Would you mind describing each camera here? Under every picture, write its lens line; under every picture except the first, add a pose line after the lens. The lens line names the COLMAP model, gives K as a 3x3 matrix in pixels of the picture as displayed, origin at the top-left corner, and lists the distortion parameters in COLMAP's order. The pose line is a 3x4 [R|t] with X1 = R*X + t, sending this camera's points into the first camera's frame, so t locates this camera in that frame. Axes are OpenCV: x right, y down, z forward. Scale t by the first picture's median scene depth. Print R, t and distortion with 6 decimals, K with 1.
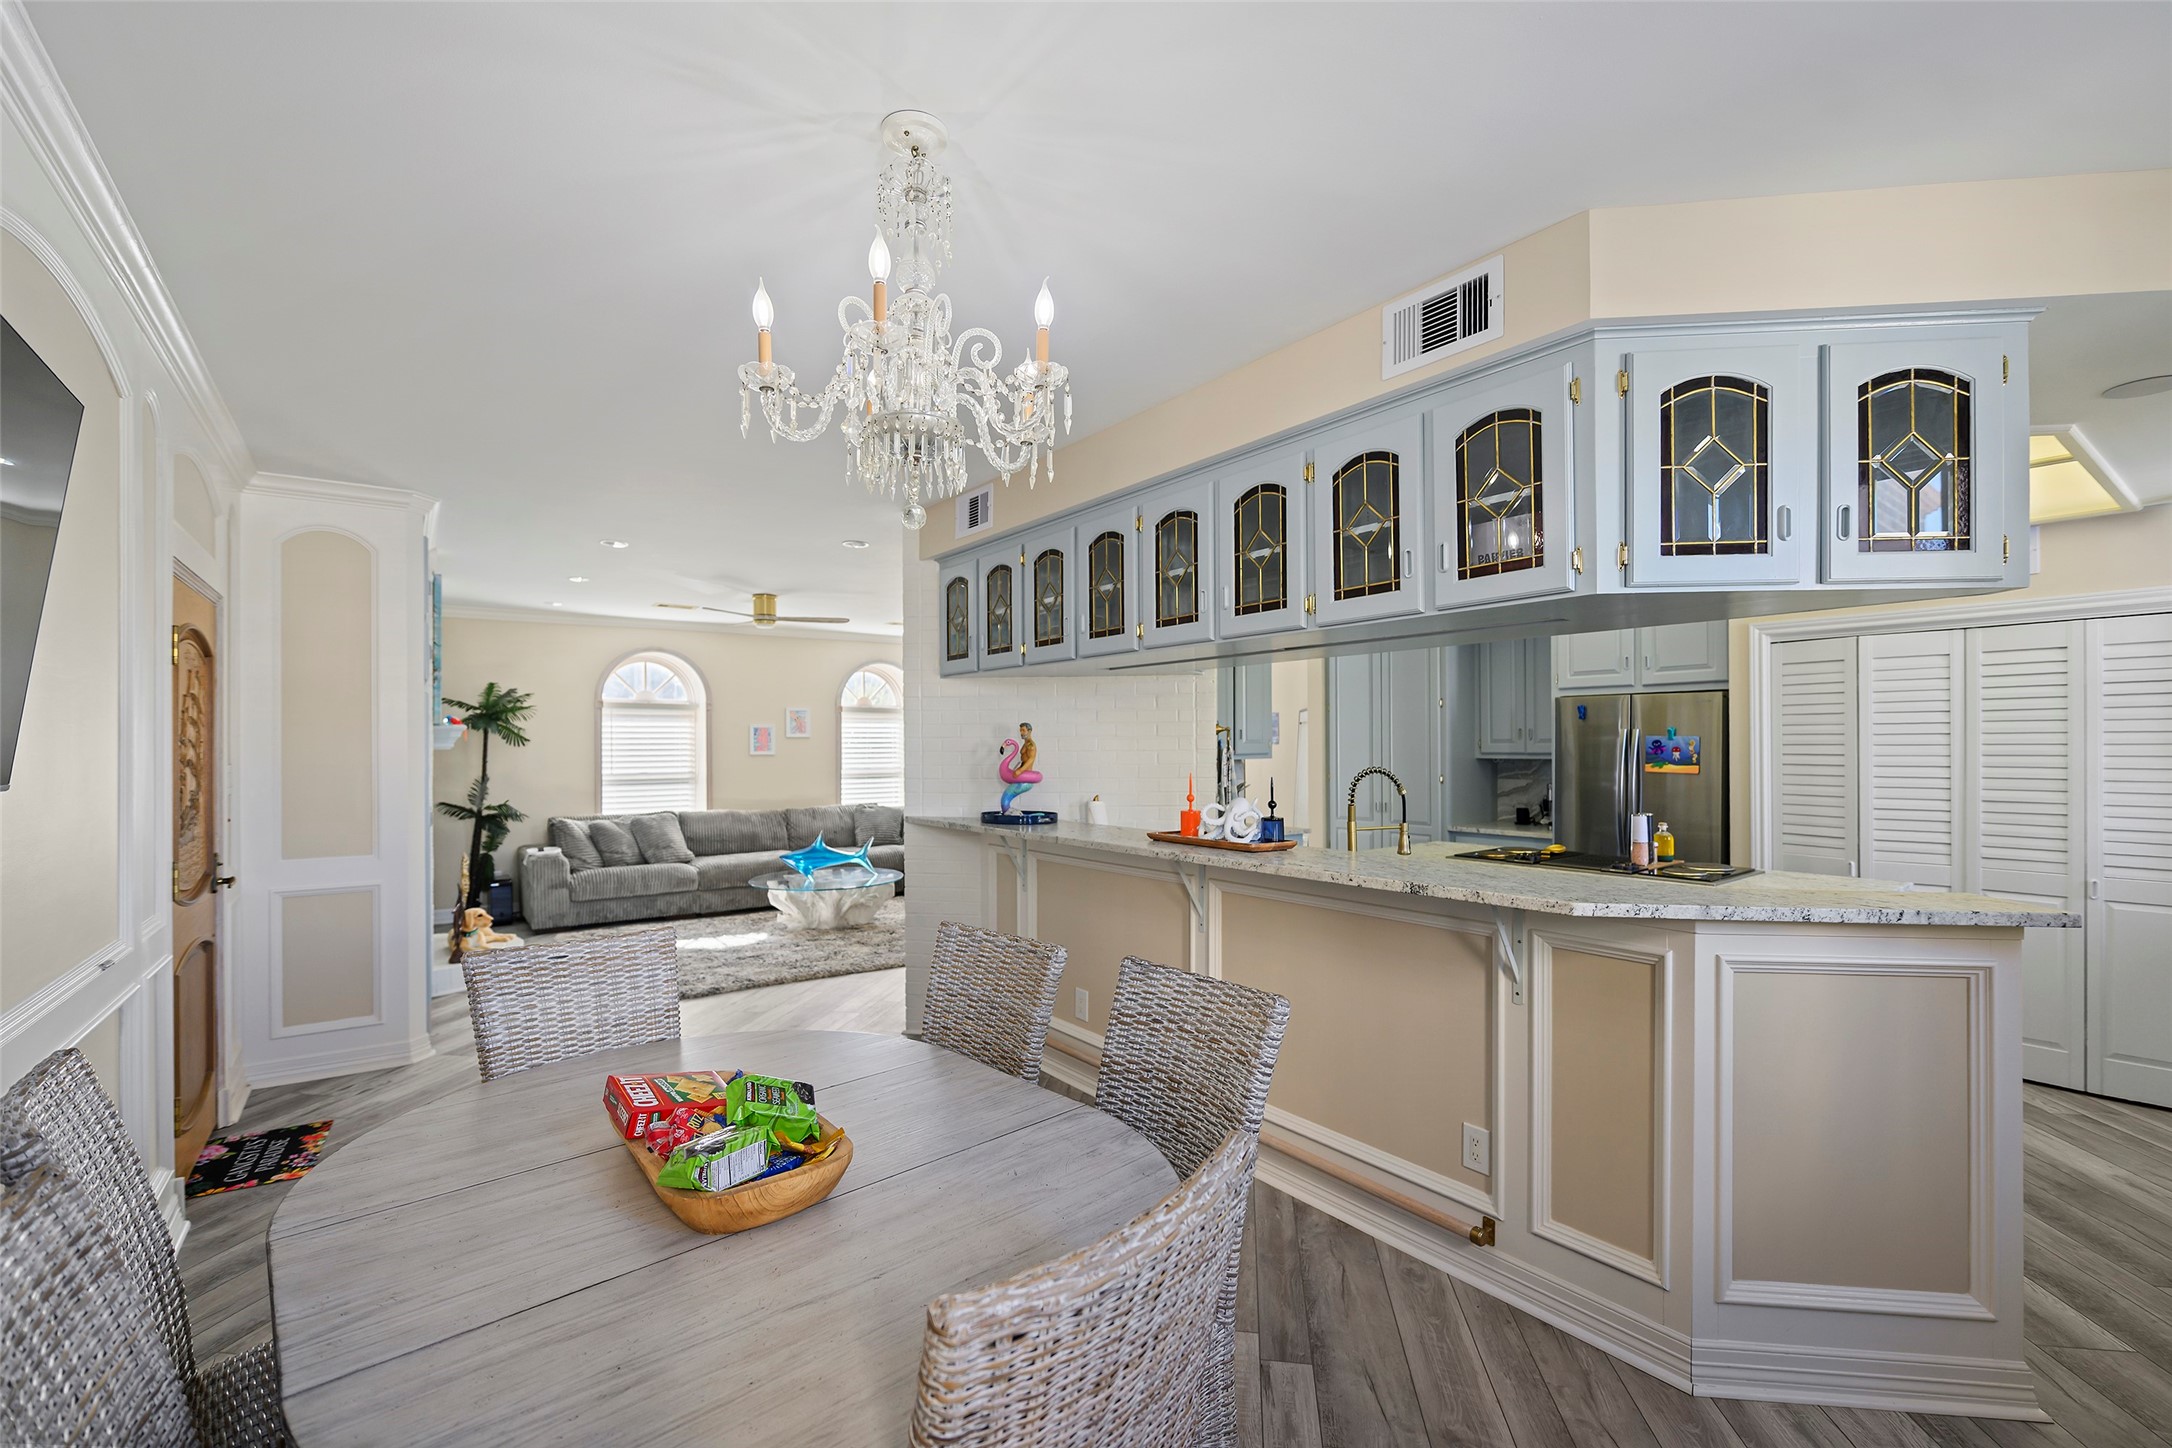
lens RADIAL K [[929.8, 0, 1083.2], [0, 929.8, 754.6], [0, 0, 1]] dist [0.000152, 0.000008]
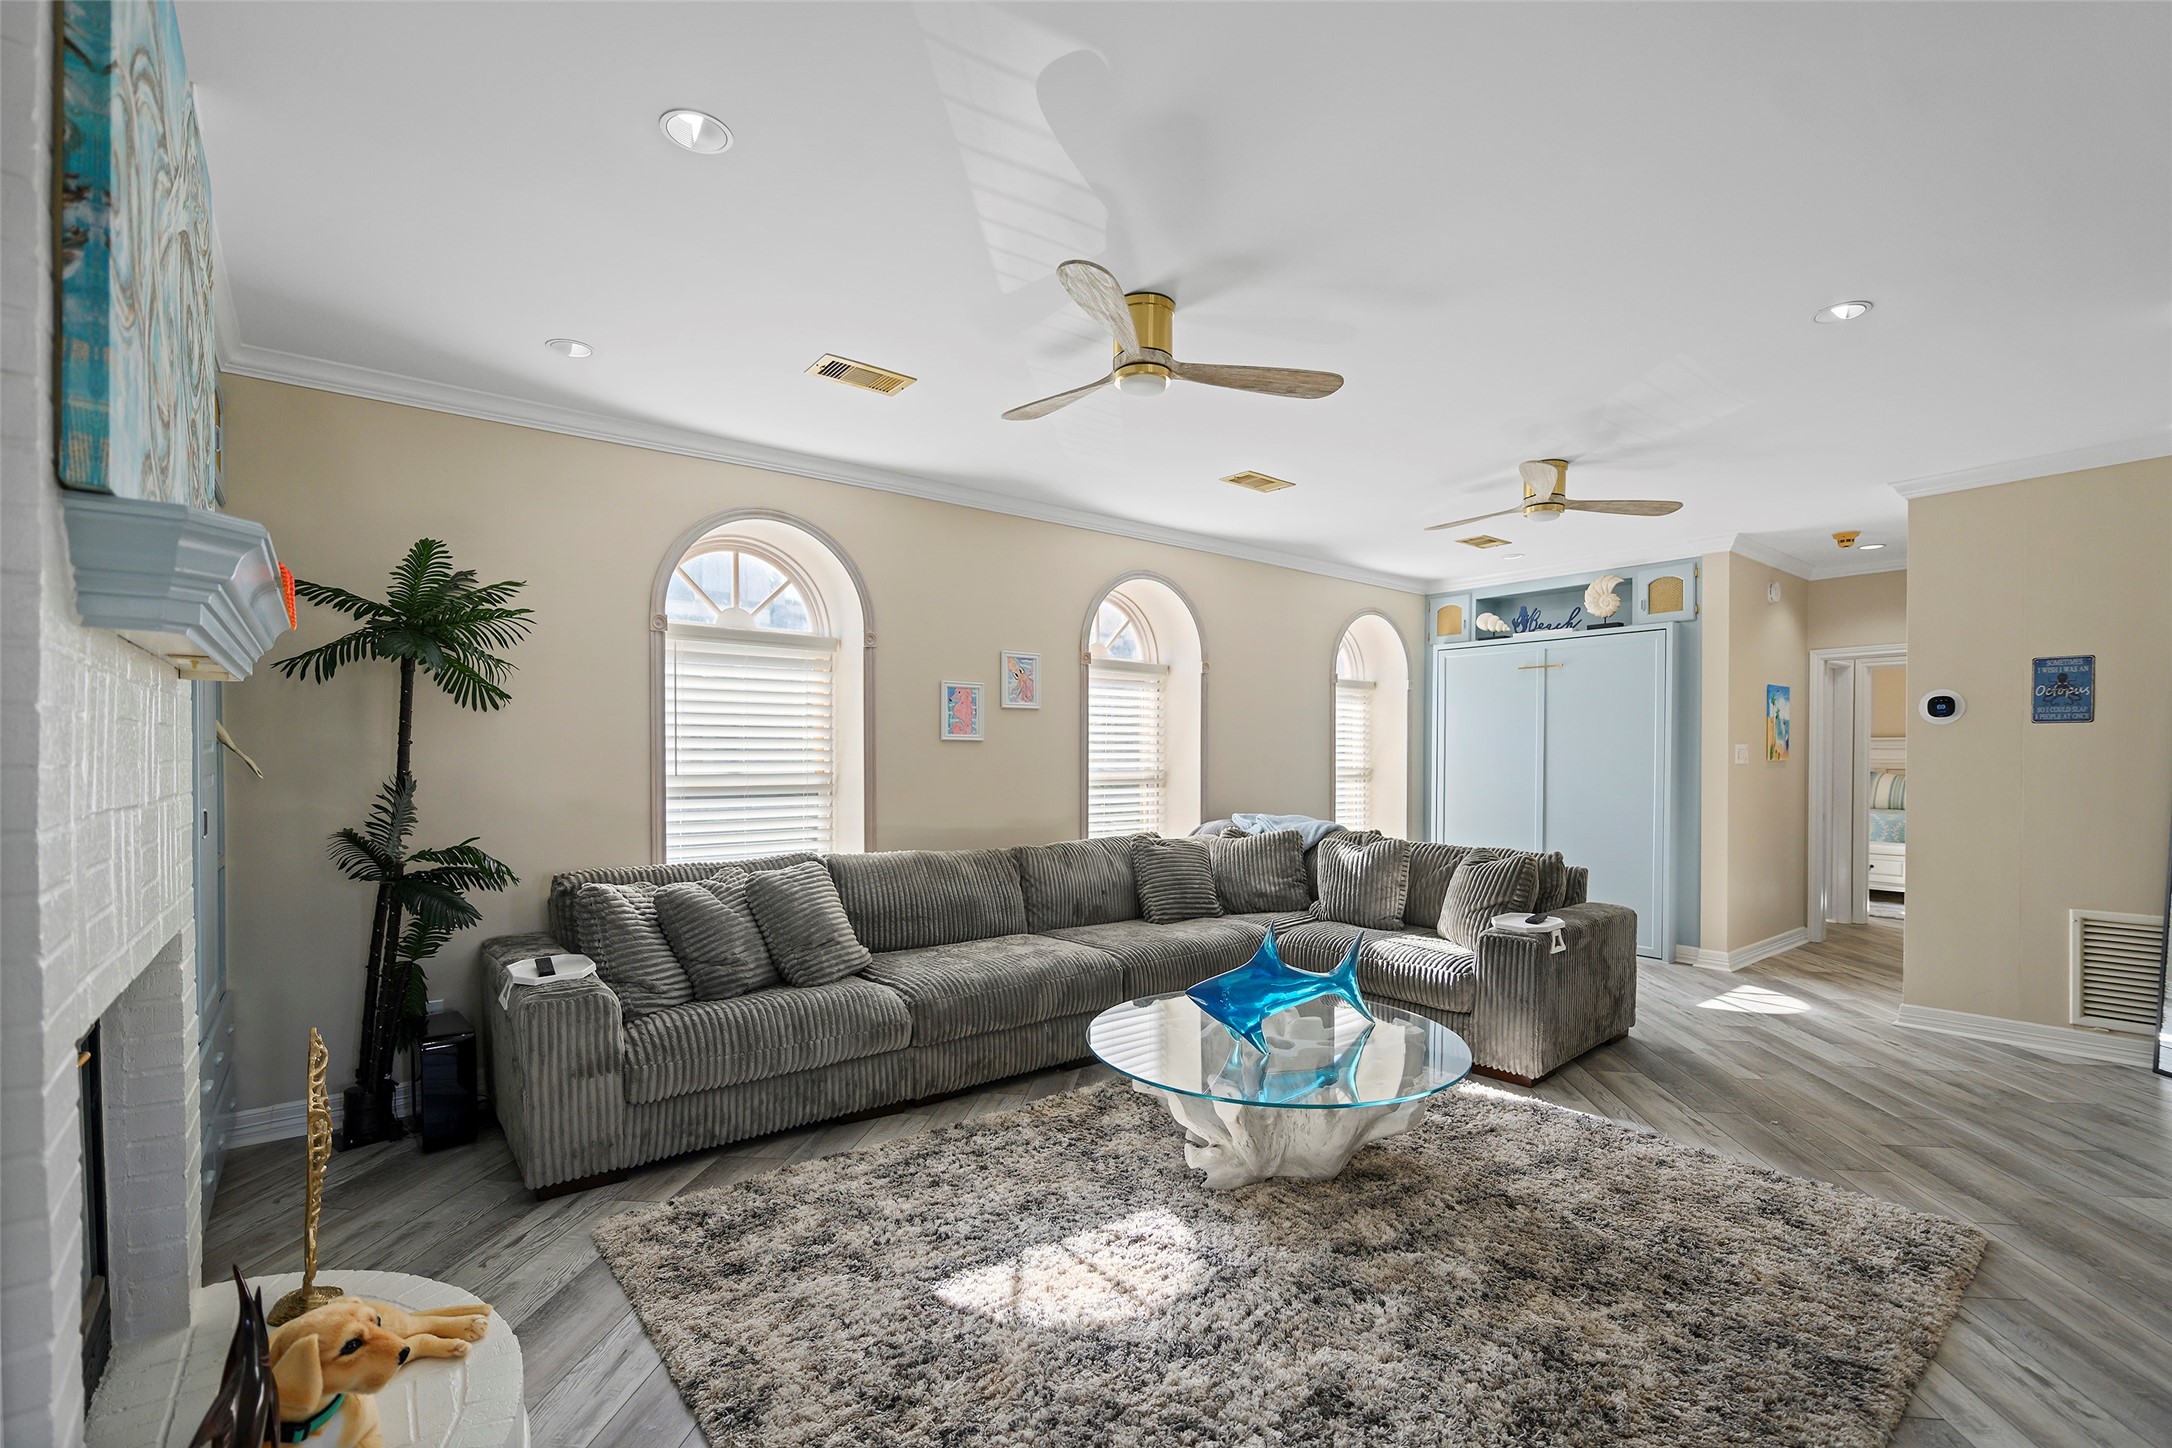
lens RADIAL K [[962.9, 0, 1091.3], [0, 962.9, 777.6], [0, 0, 1]] dist [-0.018784, 0.000055]
pose [[0.999508, 0.002272, 0.031278, -0.345723], [-0.002594, 0.999944, 0.010248, 0.017682], [-0.031253, -0.010324, 0.999458, 0.558535]]
